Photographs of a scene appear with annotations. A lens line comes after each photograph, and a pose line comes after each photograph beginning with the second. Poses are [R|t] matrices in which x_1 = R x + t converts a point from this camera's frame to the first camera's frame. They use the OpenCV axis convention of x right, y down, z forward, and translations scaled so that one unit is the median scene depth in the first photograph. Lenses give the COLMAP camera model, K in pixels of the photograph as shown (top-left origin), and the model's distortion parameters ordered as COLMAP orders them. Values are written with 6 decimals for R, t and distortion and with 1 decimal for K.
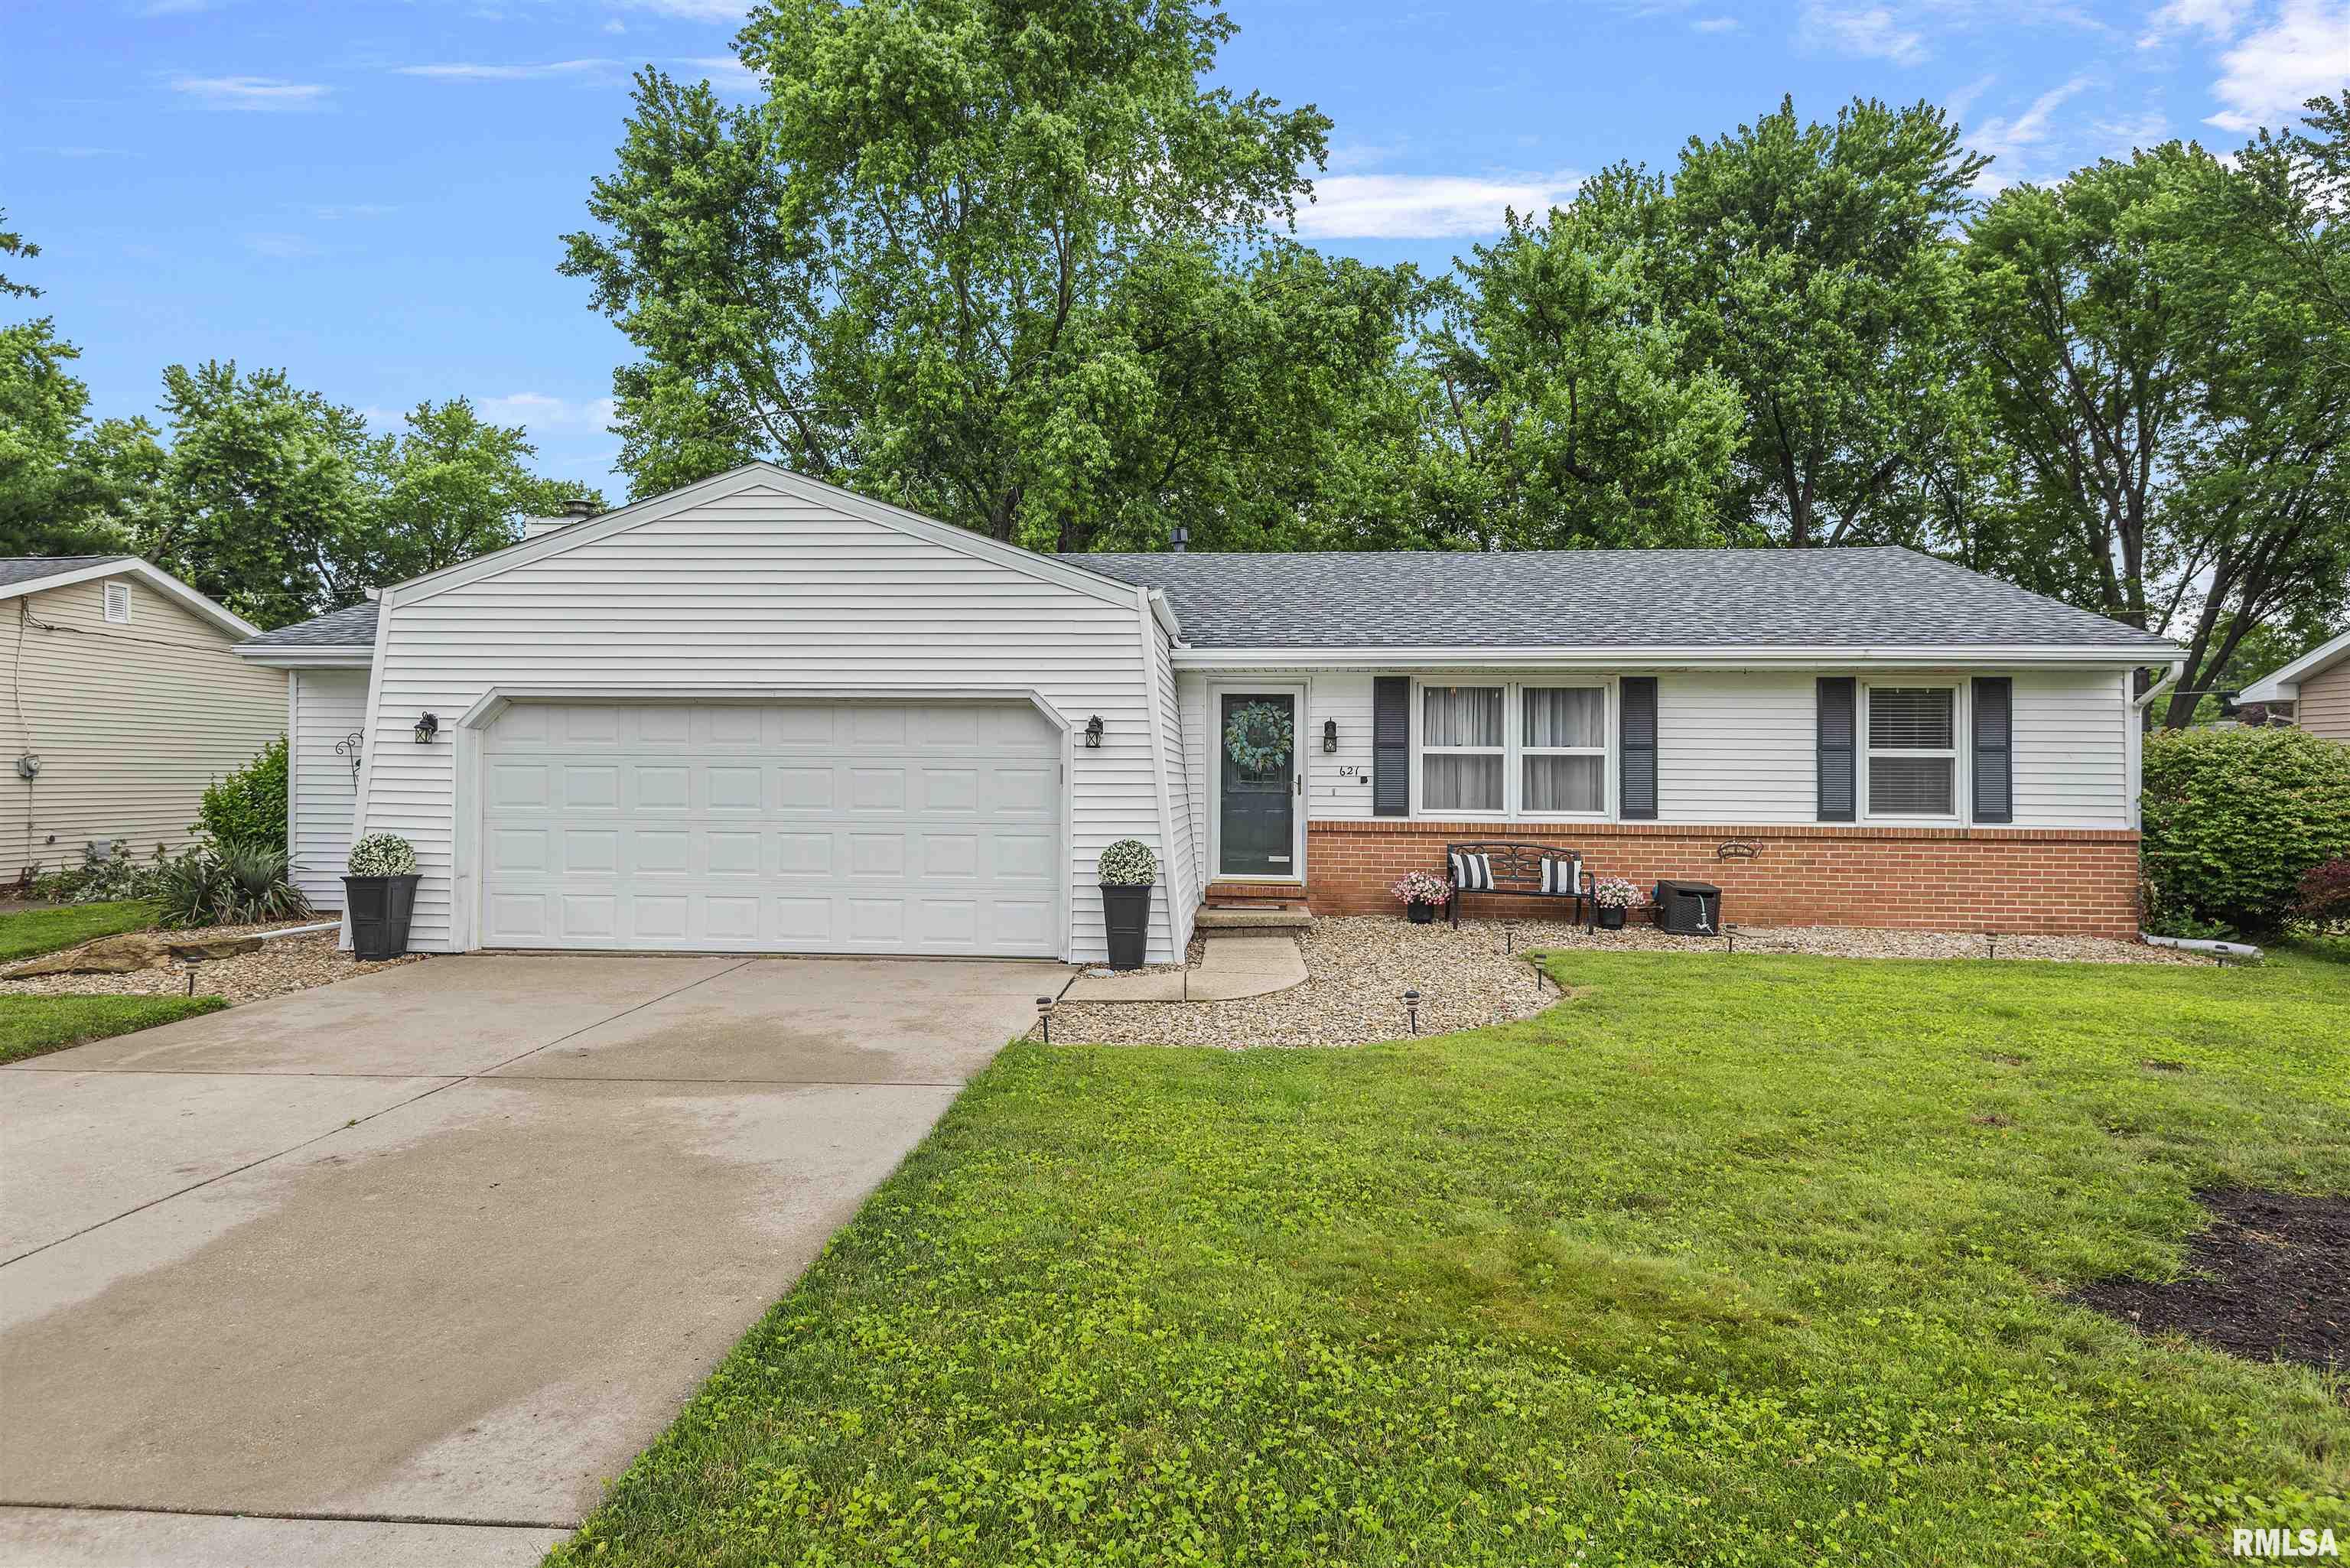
lens RADIAL K [[1388.3, 0, 1169.3], [0, 1388.3, 748.3], [0, 0, 1]] dist [0.023045, -0.001180]
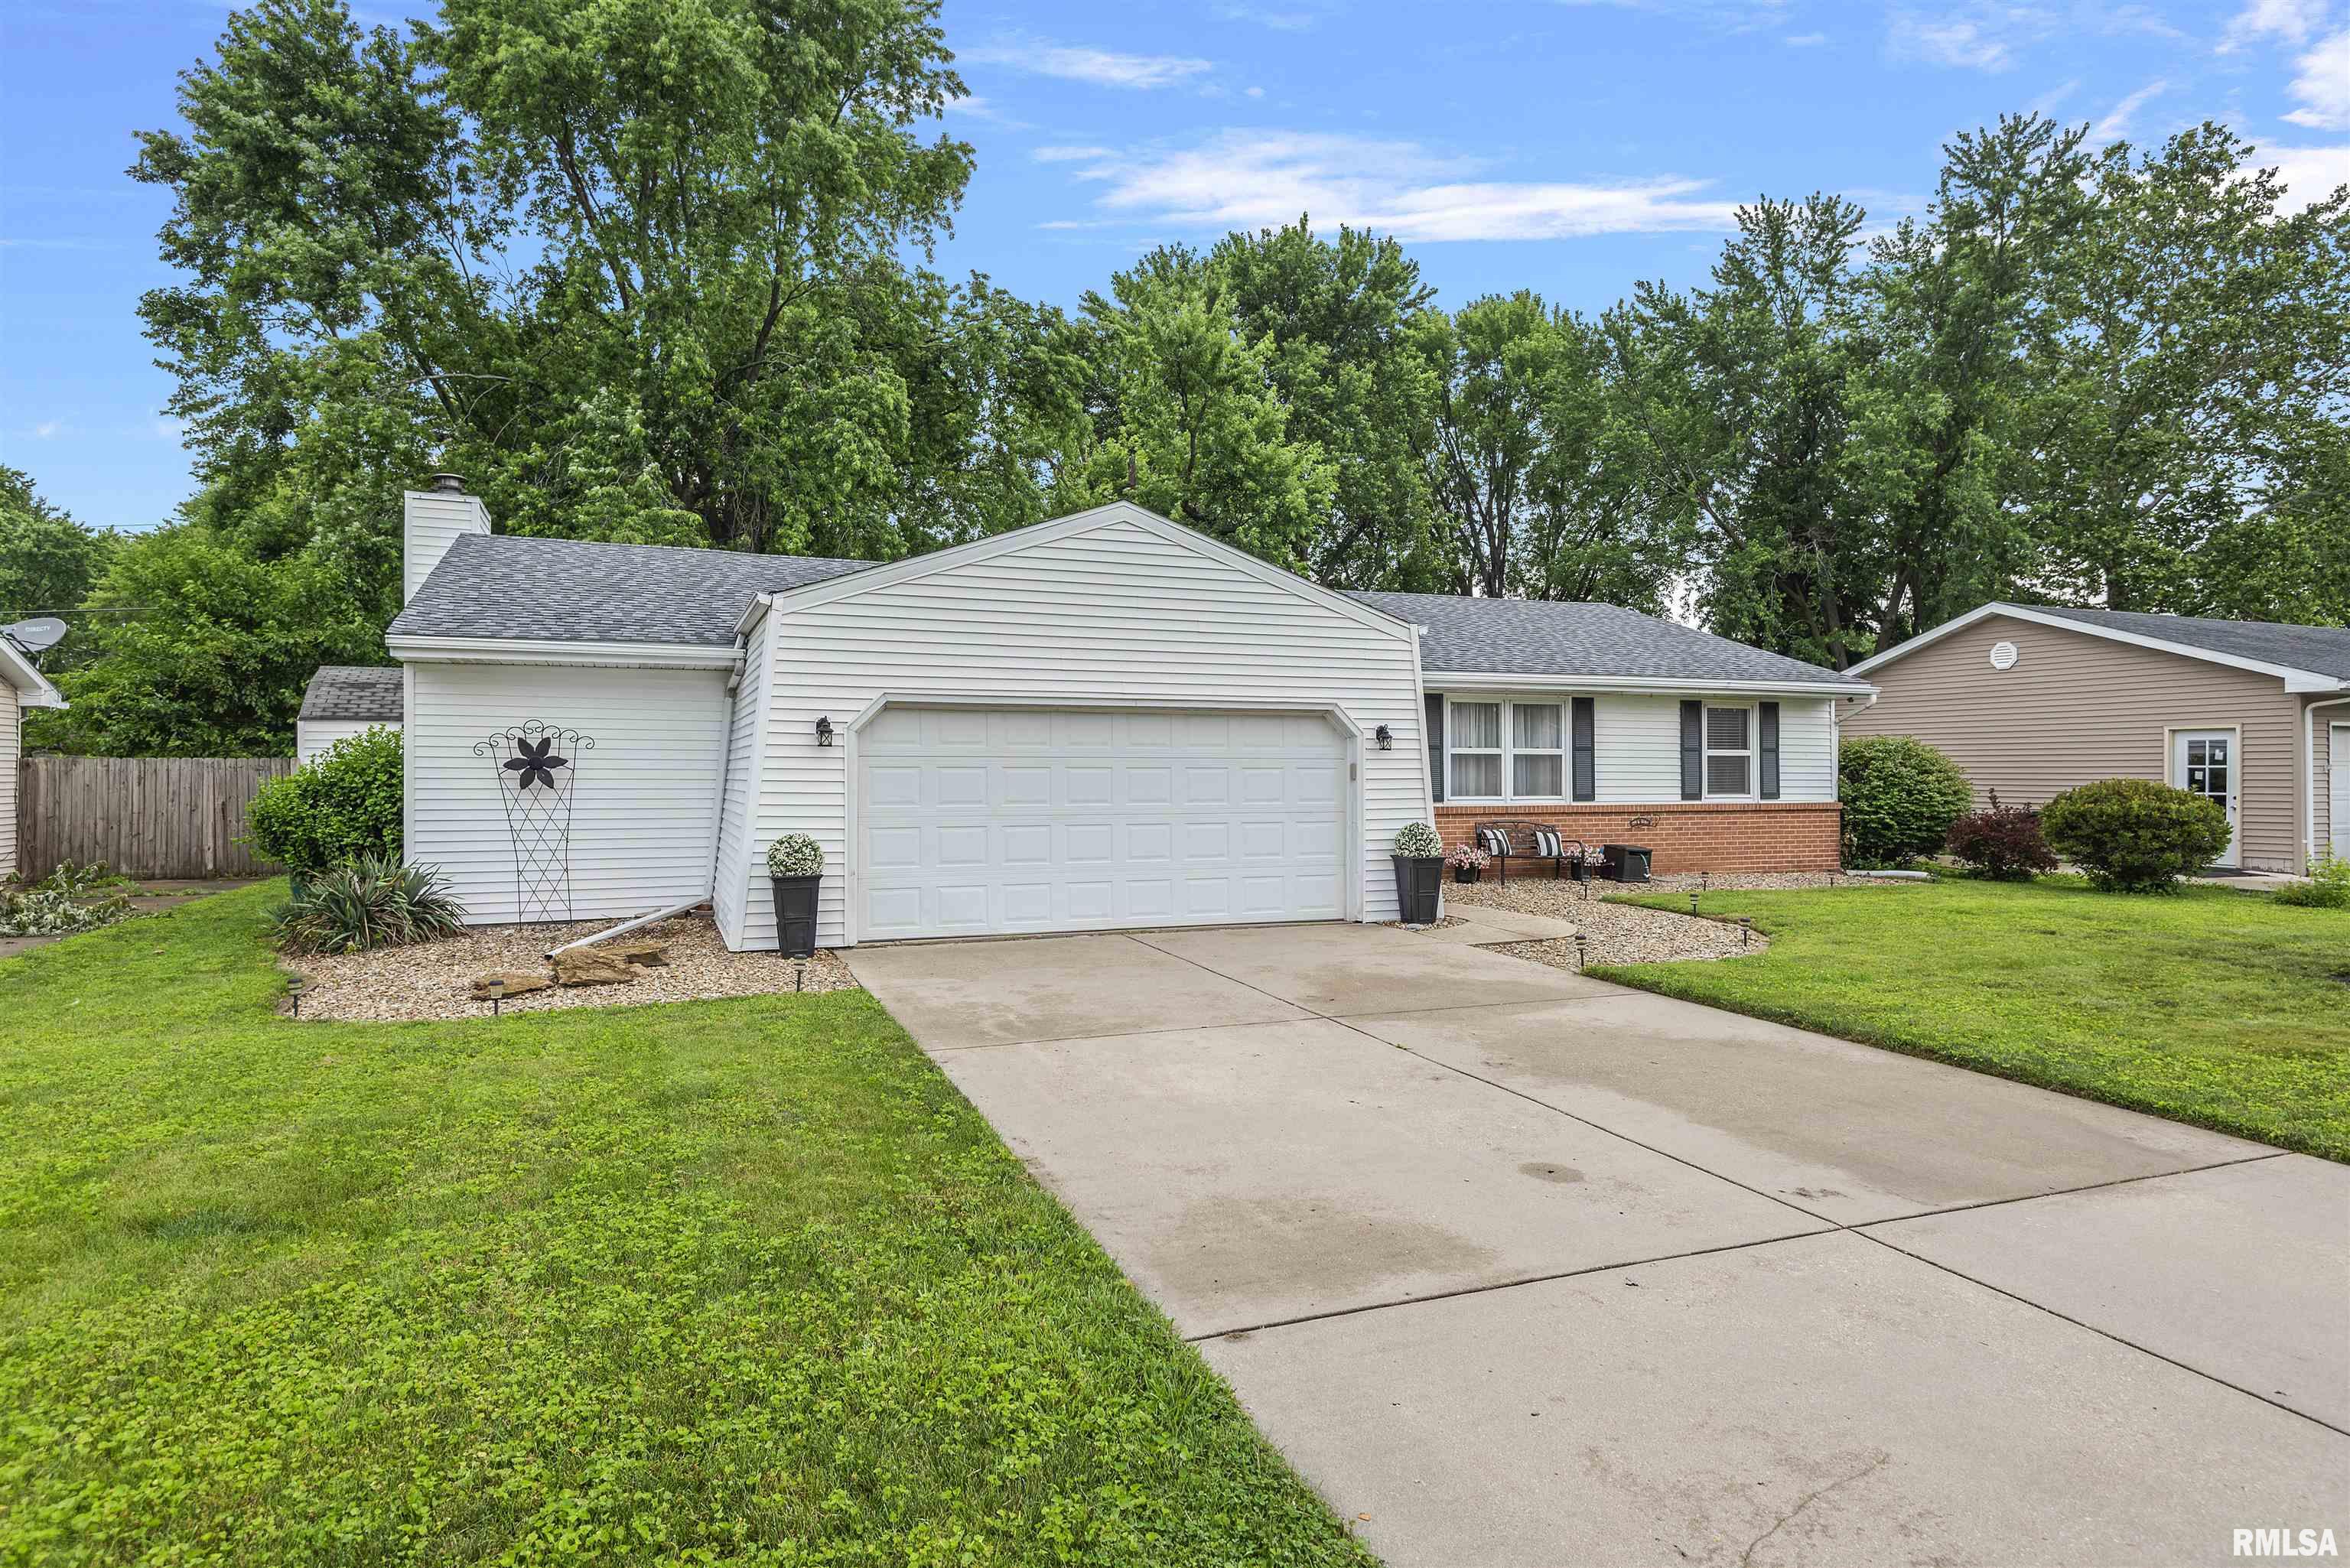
lens RADIAL K [[1329.3, 0, 1136.3], [0, 1329.3, 782.0], [0, 0, 1]] dist [0.010932, 0.000082]
pose [[0.899485, -0.010930, 0.436815, -0.629177], [-0.001607, 0.999598, 0.028321, -0.004331], [-0.436949, -0.026176, 0.899105, 0.015131]]
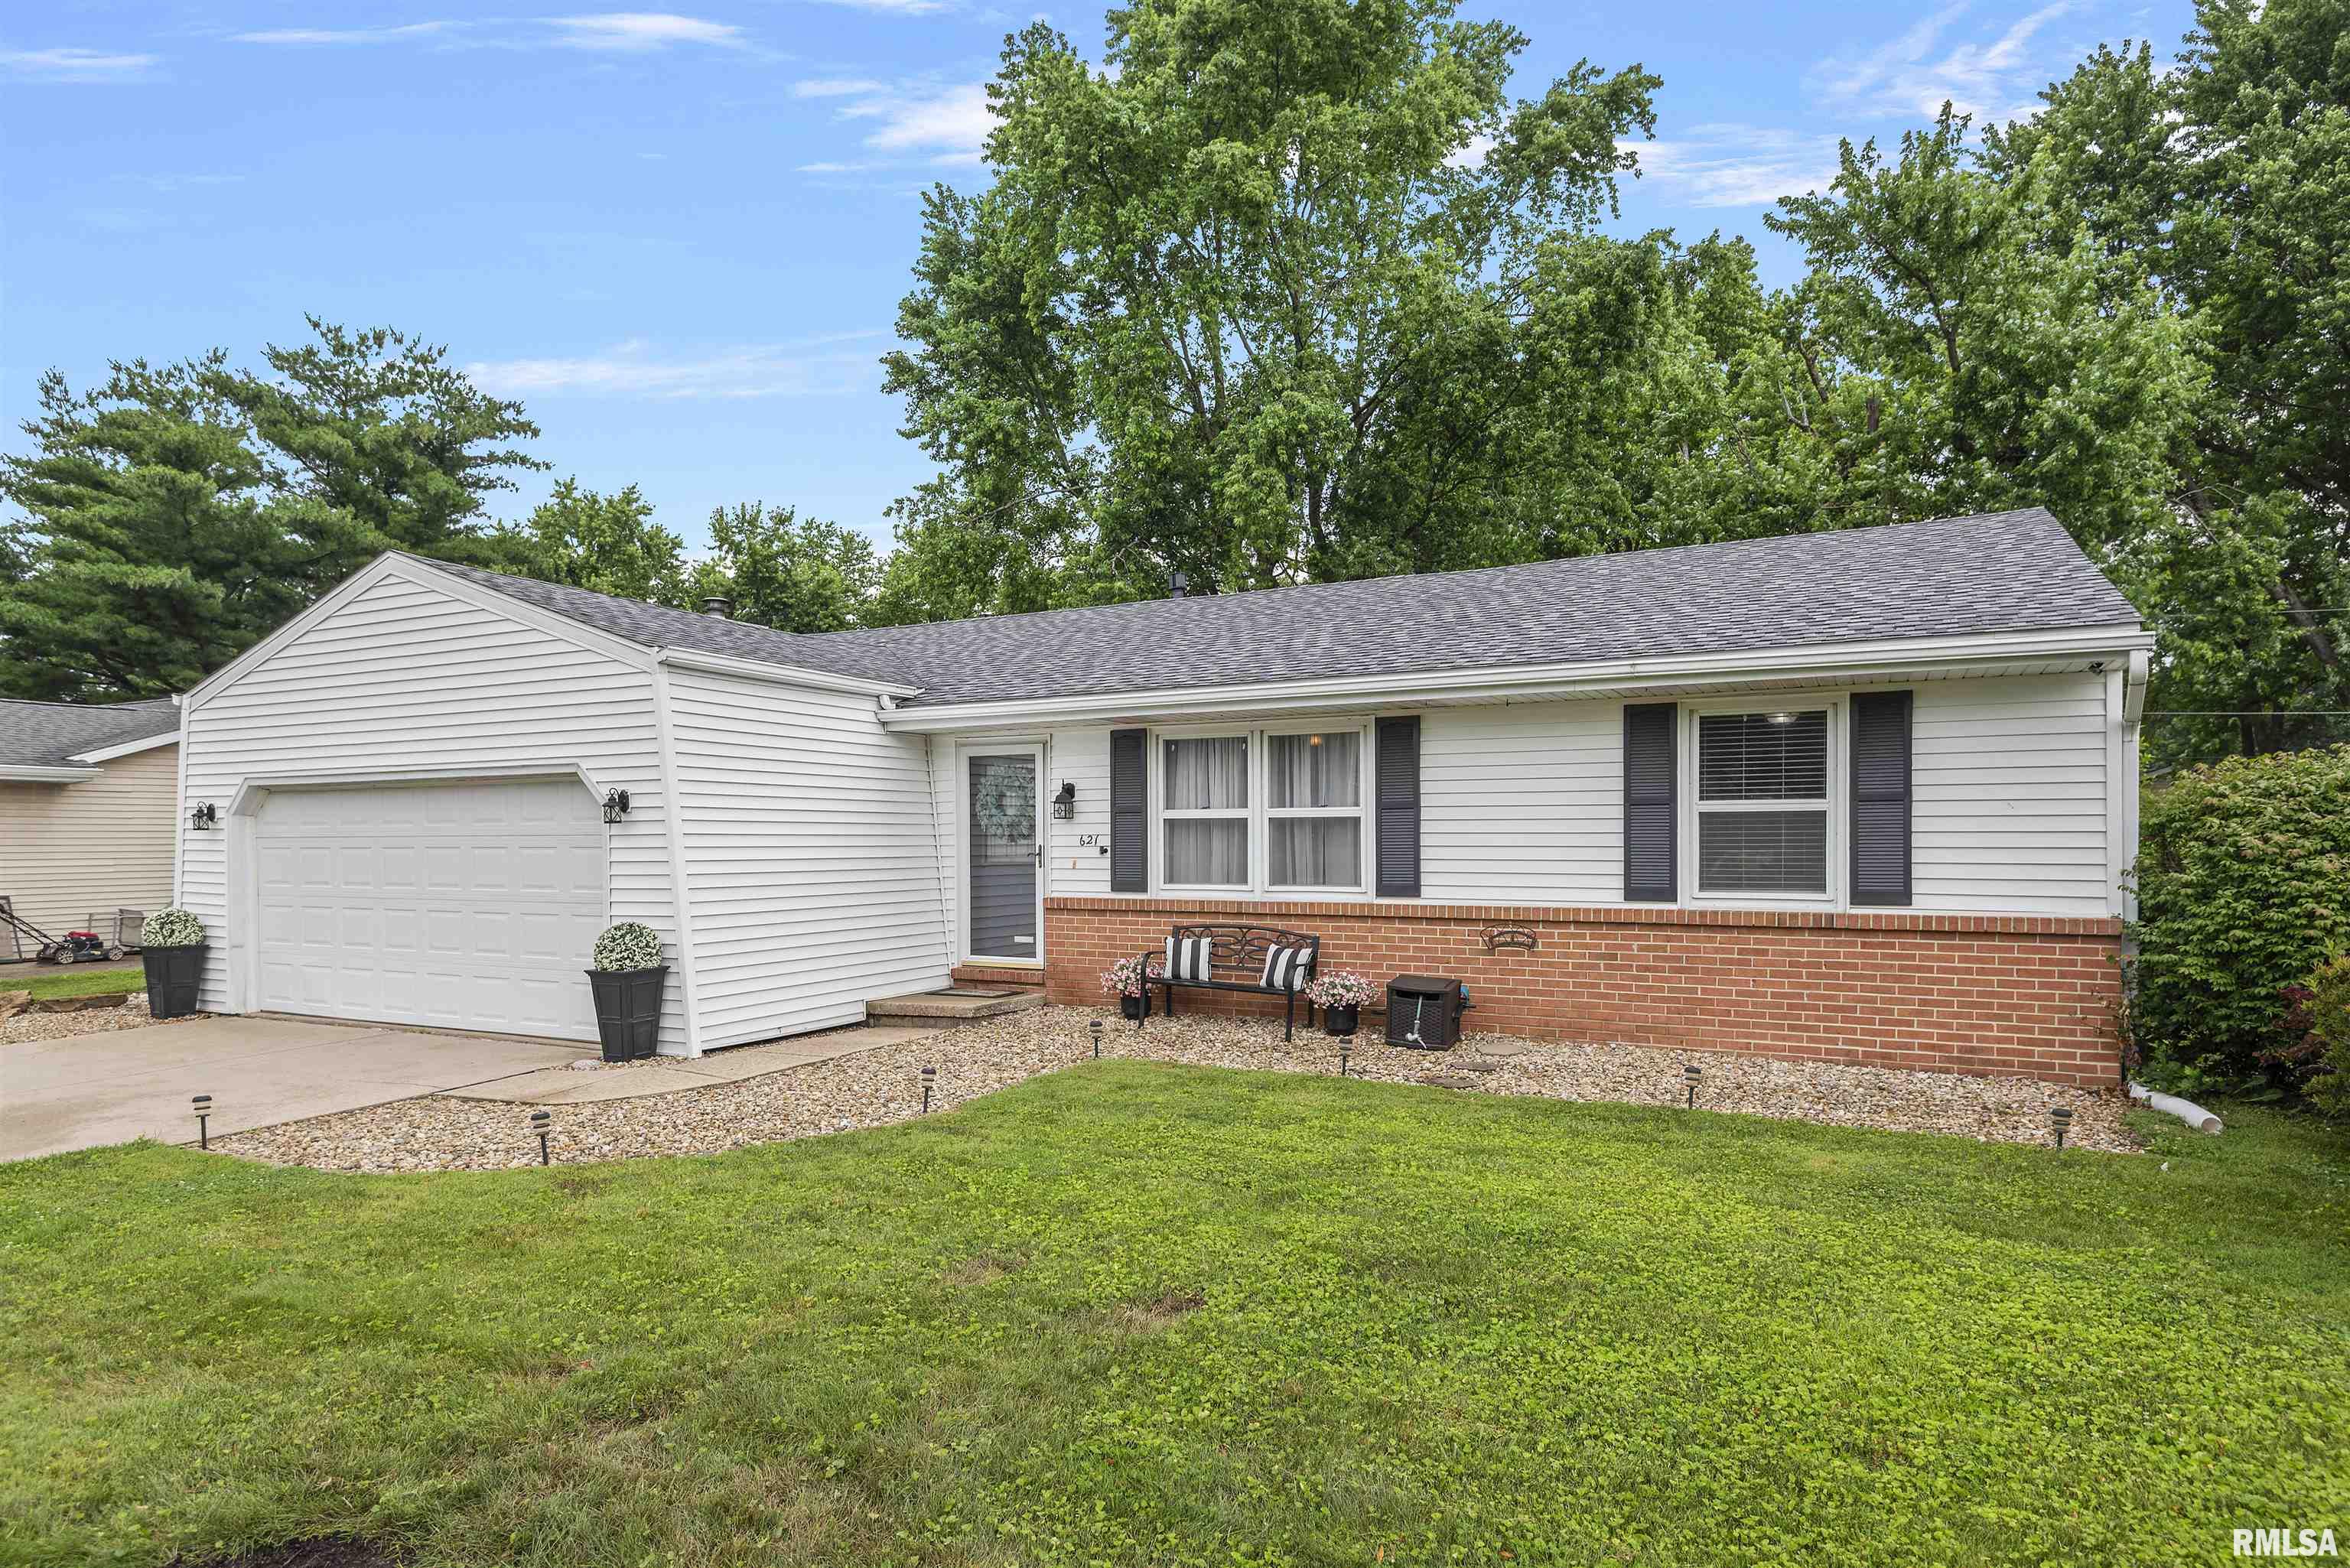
lens RADIAL K [[1349.7, 0, 1179.5], [0, 1349.7, 848.7], [0, 0, 1]] dist [0.030725, -0.000444]
pose [[0.914182, -0.009966, -0.405182, 0.533021], [0.022608, 0.999395, 0.026427, 0.000588], [0.404674, -0.033319, 0.913854, 0.251375]]
